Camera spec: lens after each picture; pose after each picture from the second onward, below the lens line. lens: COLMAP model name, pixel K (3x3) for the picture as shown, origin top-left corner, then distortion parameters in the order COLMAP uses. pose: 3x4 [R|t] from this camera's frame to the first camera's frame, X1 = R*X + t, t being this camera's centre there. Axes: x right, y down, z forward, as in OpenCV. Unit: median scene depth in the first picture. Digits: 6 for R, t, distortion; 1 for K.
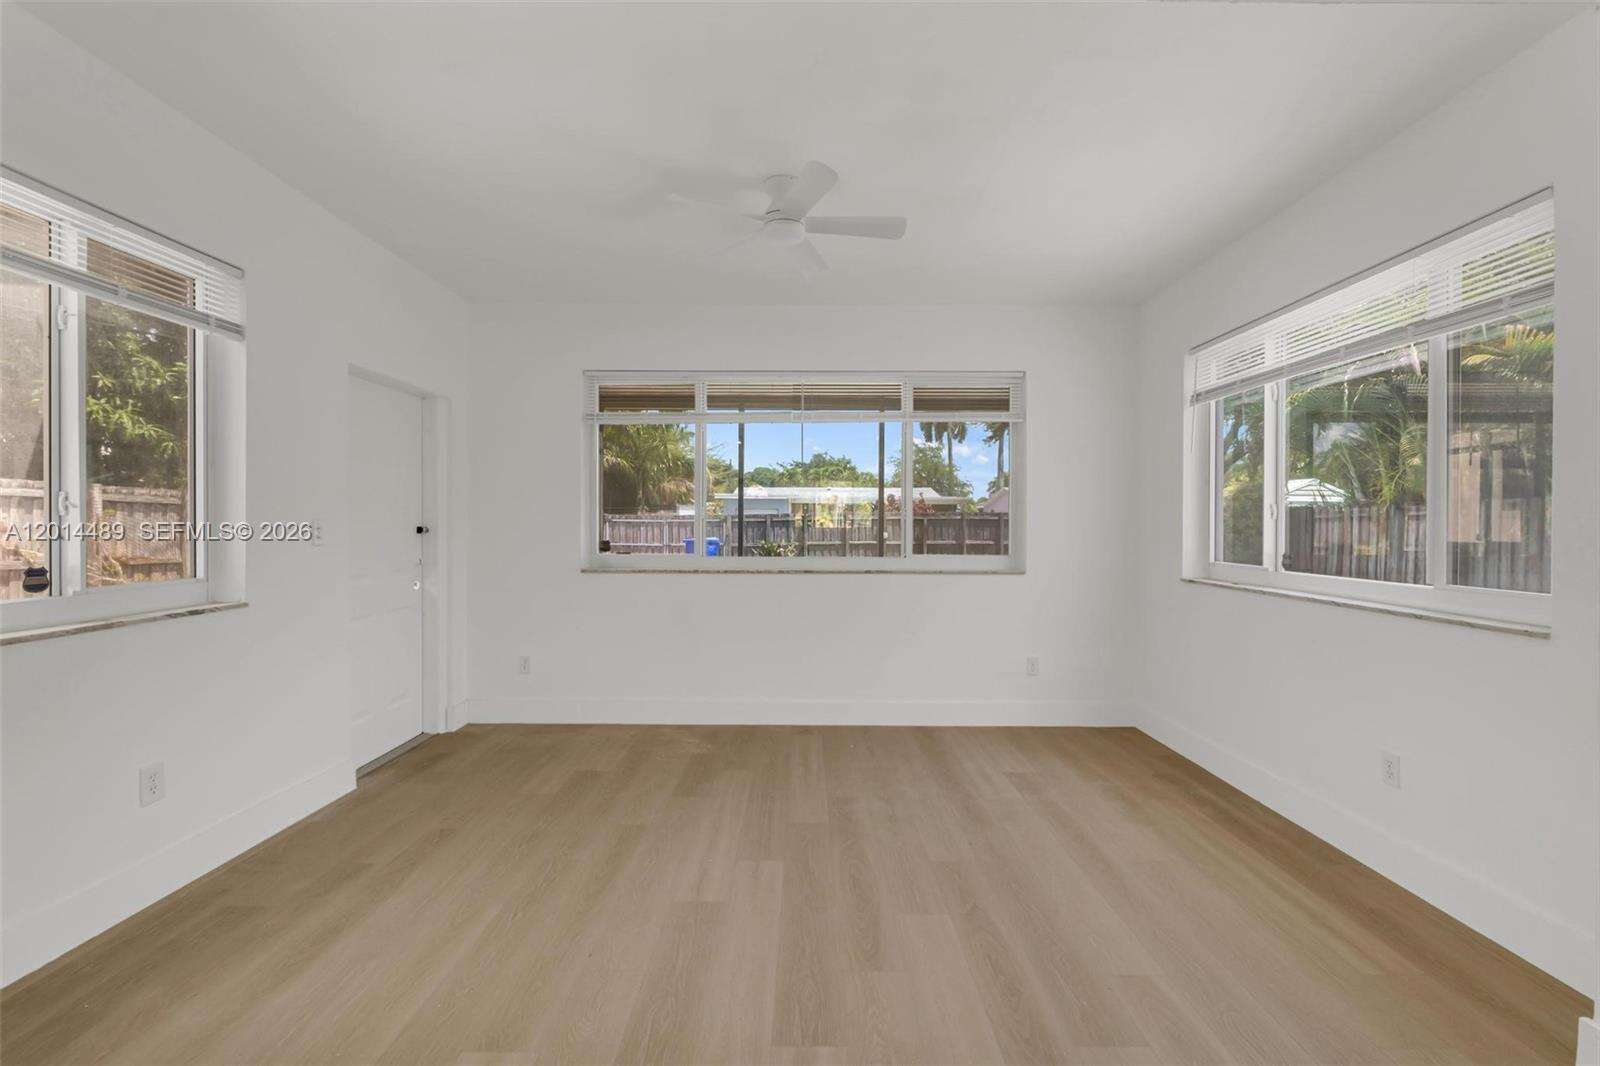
lens RADIAL K [[685.1, 0, 796.5], [0, 685.1, 527.5], [0, 0, 1]] dist [-0.000260, 0.000313]
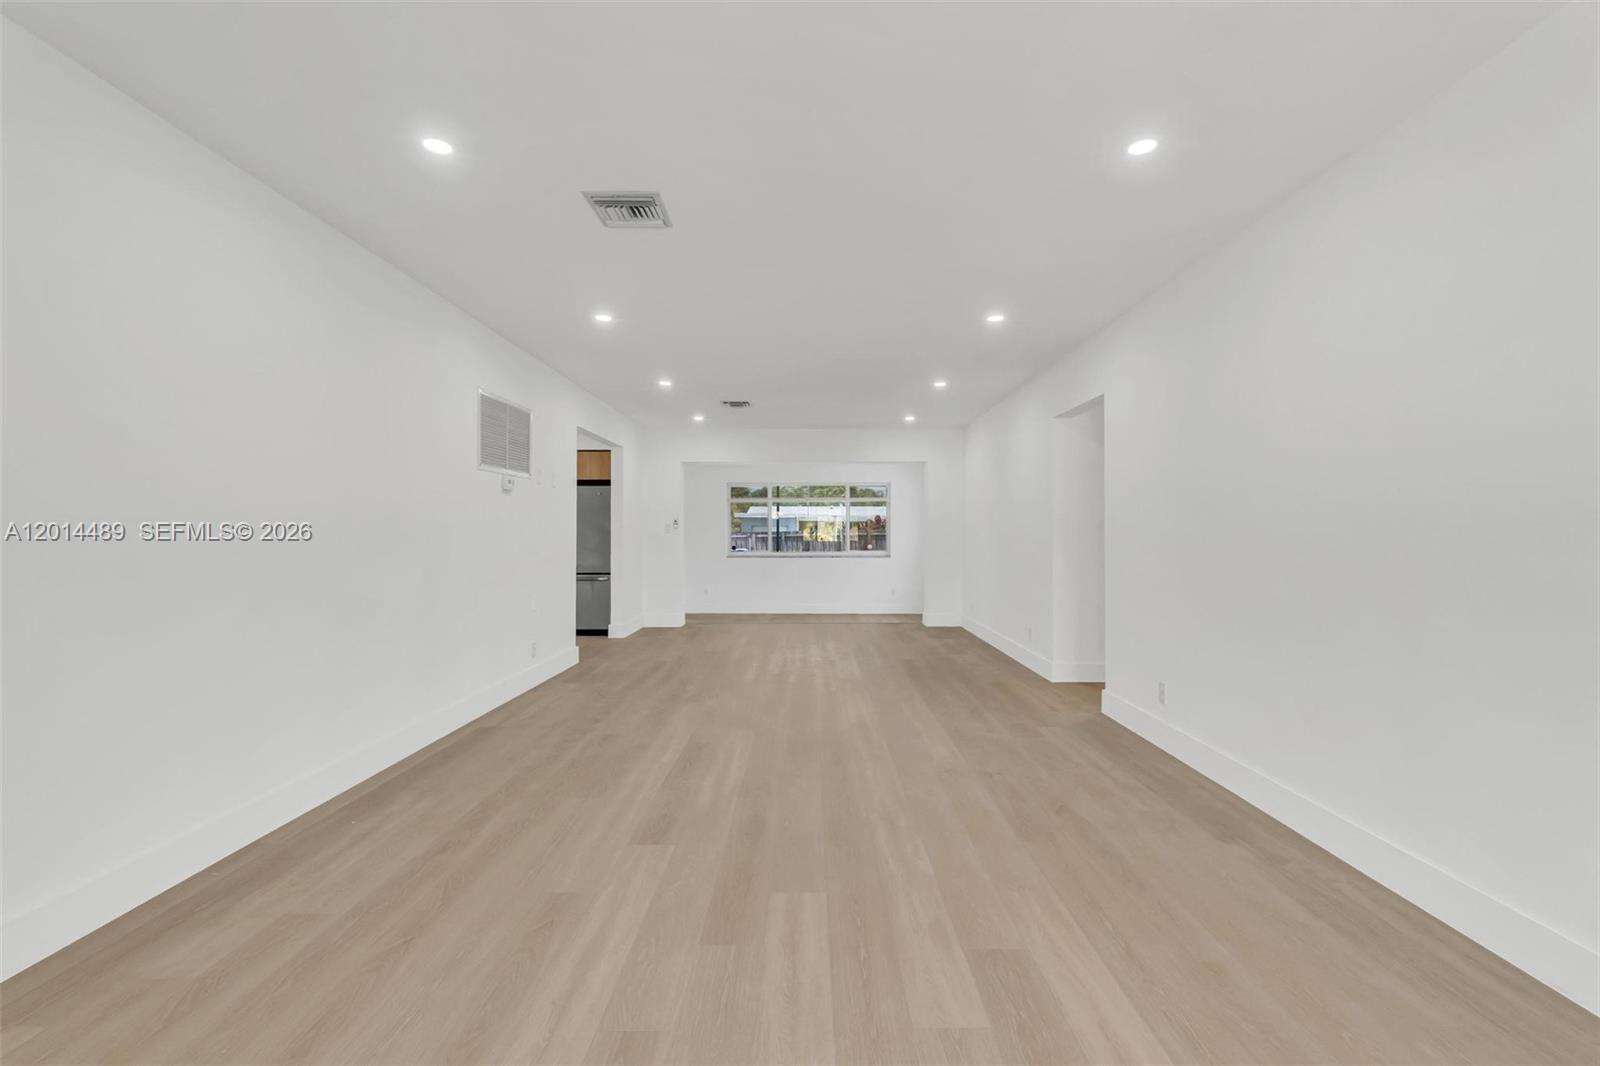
lens RADIAL K [[685.1, 0, 812.8], [0, 685.1, 533.0], [0, 0, 1]] dist [-0.000260, 0.000313]
pose [[0.999867, -0.004119, 0.015809, -0.018088], [0.004321, 0.999910, -0.012728, 0.005380], [-0.015755, 0.012794, 0.999794, -1.685146]]
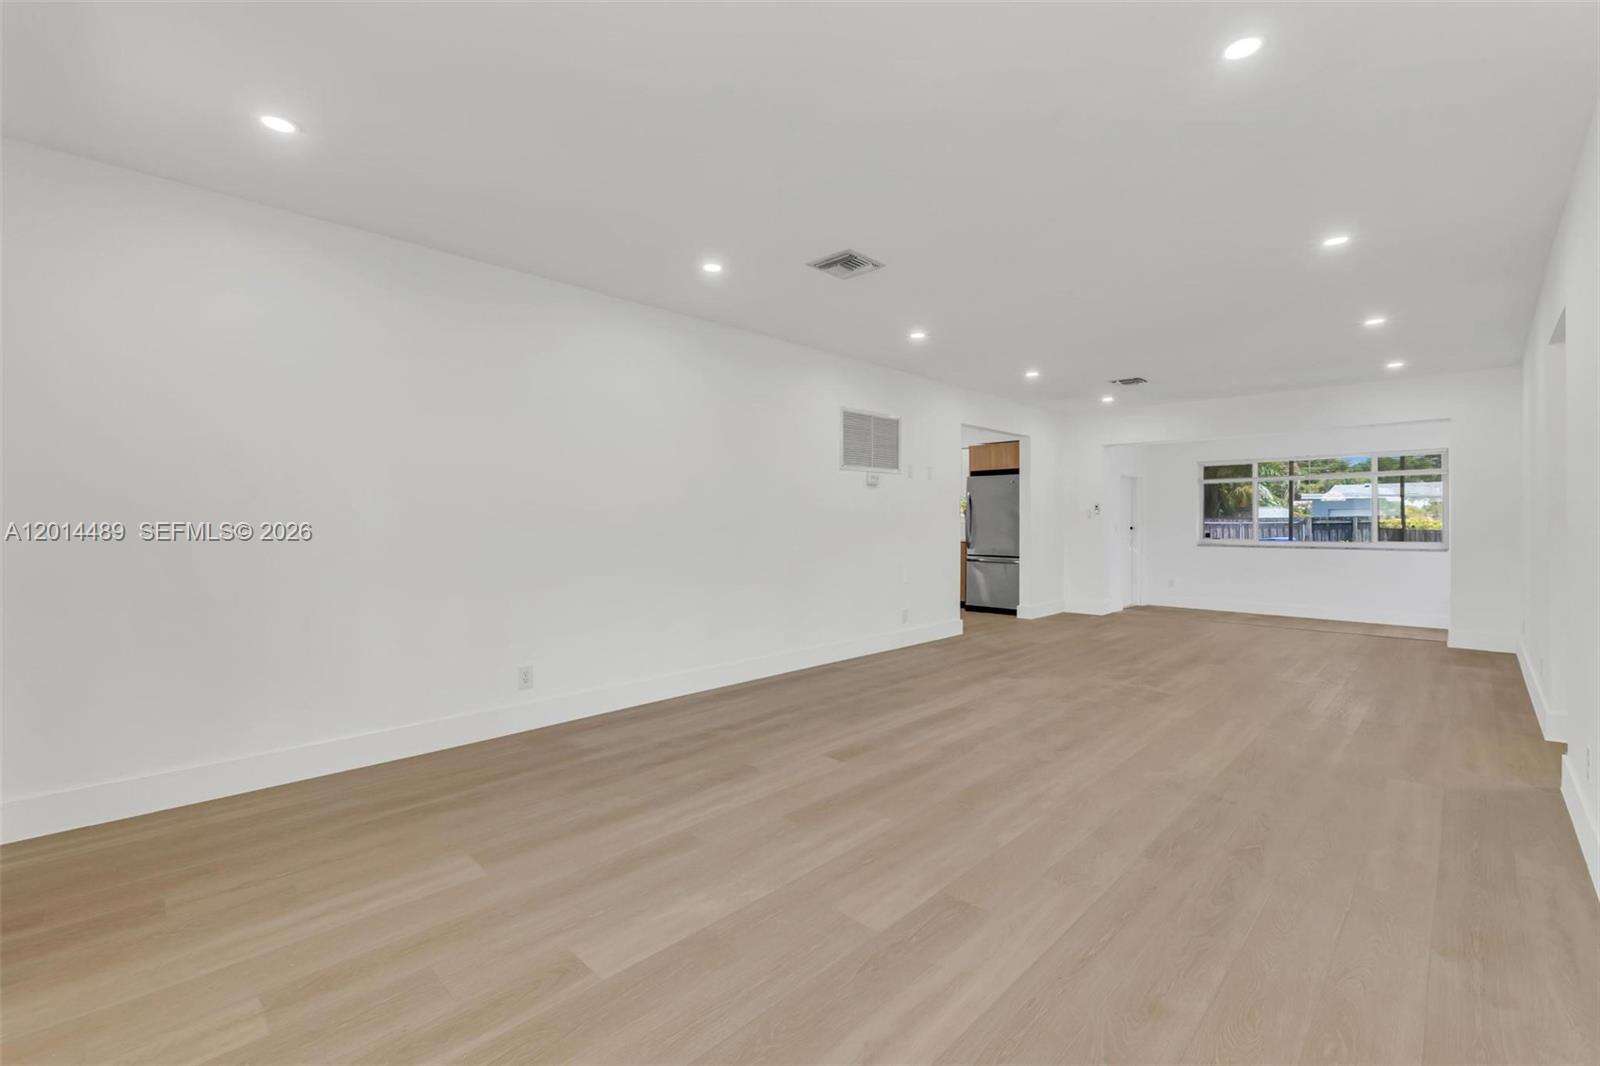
lens RADIAL K [[685.1, 0, 802.4], [0, 685.1, 525.0], [0, 0, 1]] dist [-0.000260, 0.000313]
pose [[0.723090, 0.000457, -0.690754, 0.342803], [-0.004371, 0.999983, -0.003914, 0.007555], [0.690740, 0.005850, 0.723080, -1.668905]]
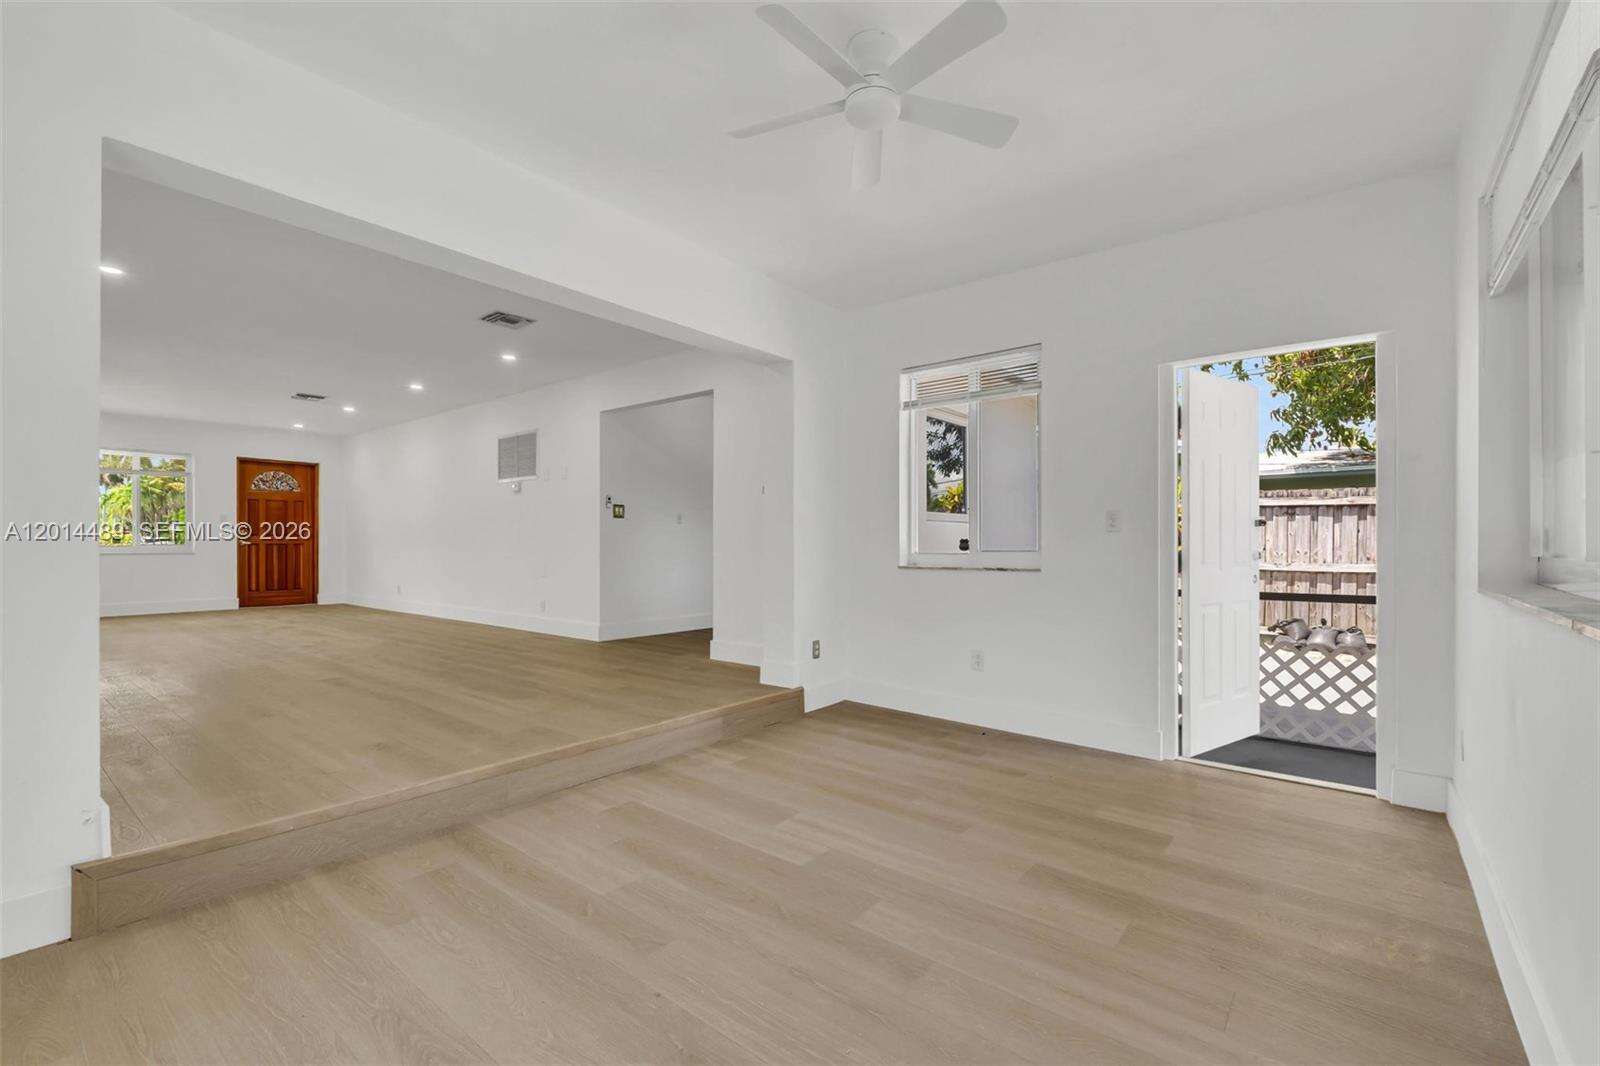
lens RADIAL K [[685.1, 0, 802.3], [0, 685.1, 538.7], [0, 0, 1]] dist [-0.000260, 0.000313]
pose [[-0.617553, -0.013805, -0.786408, 0.484739], [-0.015319, 0.999867, -0.005522, 0.042532], [0.786380, 0.008636, -0.617683, 1.085377]]
